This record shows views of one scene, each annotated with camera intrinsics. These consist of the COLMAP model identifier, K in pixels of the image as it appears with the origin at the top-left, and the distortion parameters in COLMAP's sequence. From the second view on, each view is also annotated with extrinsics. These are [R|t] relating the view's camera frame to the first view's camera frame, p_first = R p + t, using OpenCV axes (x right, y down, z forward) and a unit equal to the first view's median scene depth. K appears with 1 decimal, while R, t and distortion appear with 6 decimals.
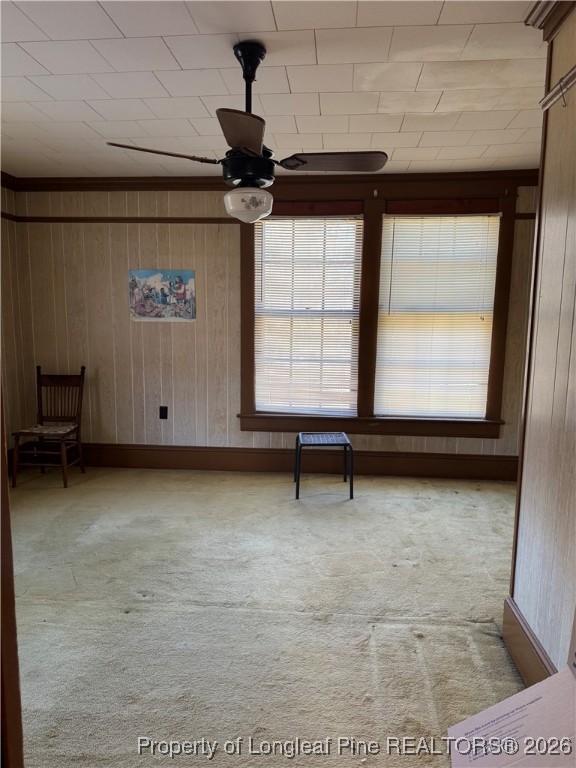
lens RADIAL K [[542.3, 0, 285.5], [0, 542.3, 383.5], [0, 0, 1]] dist [0.115414, -0.007129]
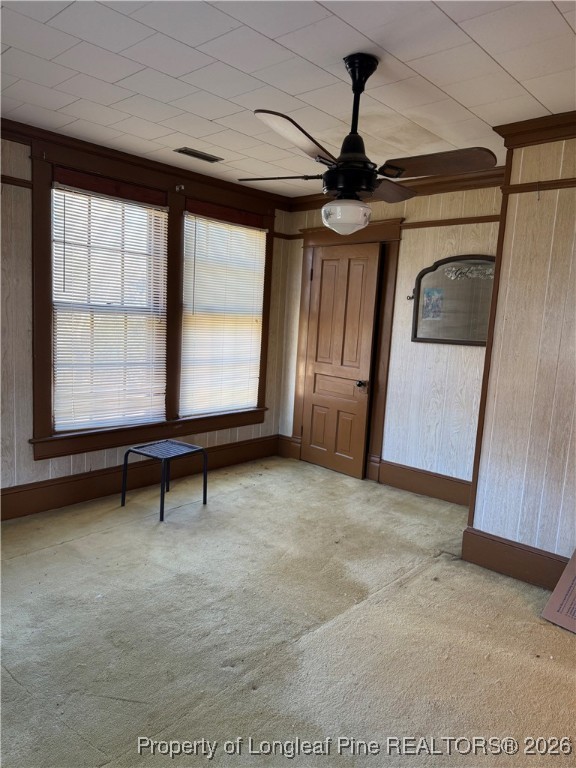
lens RADIAL K [[542.3, 0, 283.2], [0, 542.3, 384.0], [0, 0, 1]] dist [0.115414, -0.007129]
pose [[0.619955, -0.081194, 0.780425, -0.487632], [0.060844, 0.996611, 0.055352, -0.043949], [-0.782275, 0.013169, 0.622794, 0.252835]]
